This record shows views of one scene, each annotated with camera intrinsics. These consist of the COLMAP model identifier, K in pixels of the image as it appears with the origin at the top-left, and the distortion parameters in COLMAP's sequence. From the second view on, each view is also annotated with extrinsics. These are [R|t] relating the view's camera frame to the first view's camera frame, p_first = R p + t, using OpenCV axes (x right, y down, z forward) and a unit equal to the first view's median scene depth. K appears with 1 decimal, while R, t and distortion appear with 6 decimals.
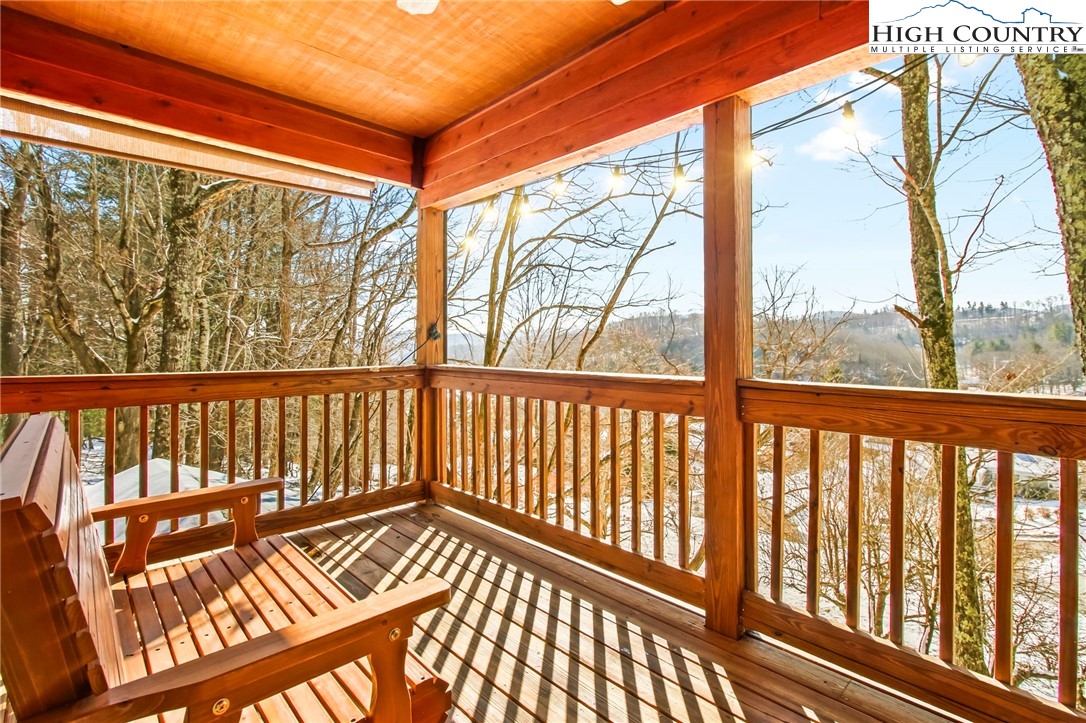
lens RADIAL K [[507.3, 0, 545.5], [0, 507.3, 351.5], [0, 0, 1]] dist [0.012520, 0.000017]
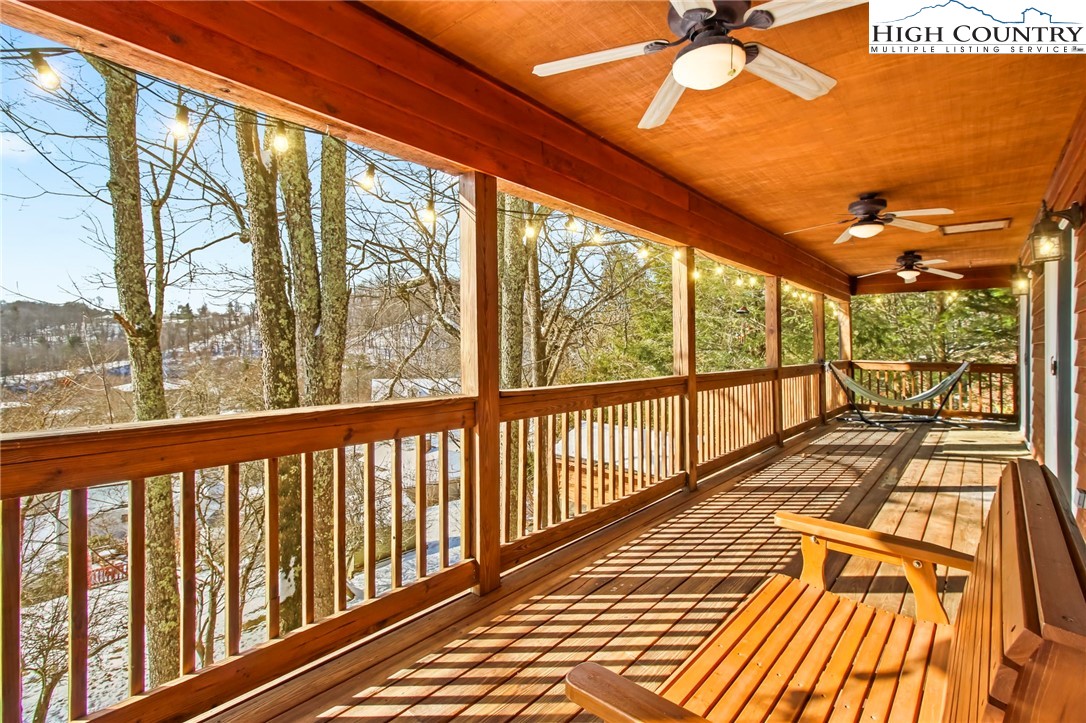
lens RADIAL K [[497.0, 0, 545.0], [0, 497.0, 348.5], [0, 0, 1]] dist [-0.001488, 0.000268]
pose [[-0.087326, 0.000234, 0.996180, -0.280467], [0.009019, 0.999959, 0.000555, -0.017733], [-0.996139, 0.009033, -0.087325, 0.298329]]
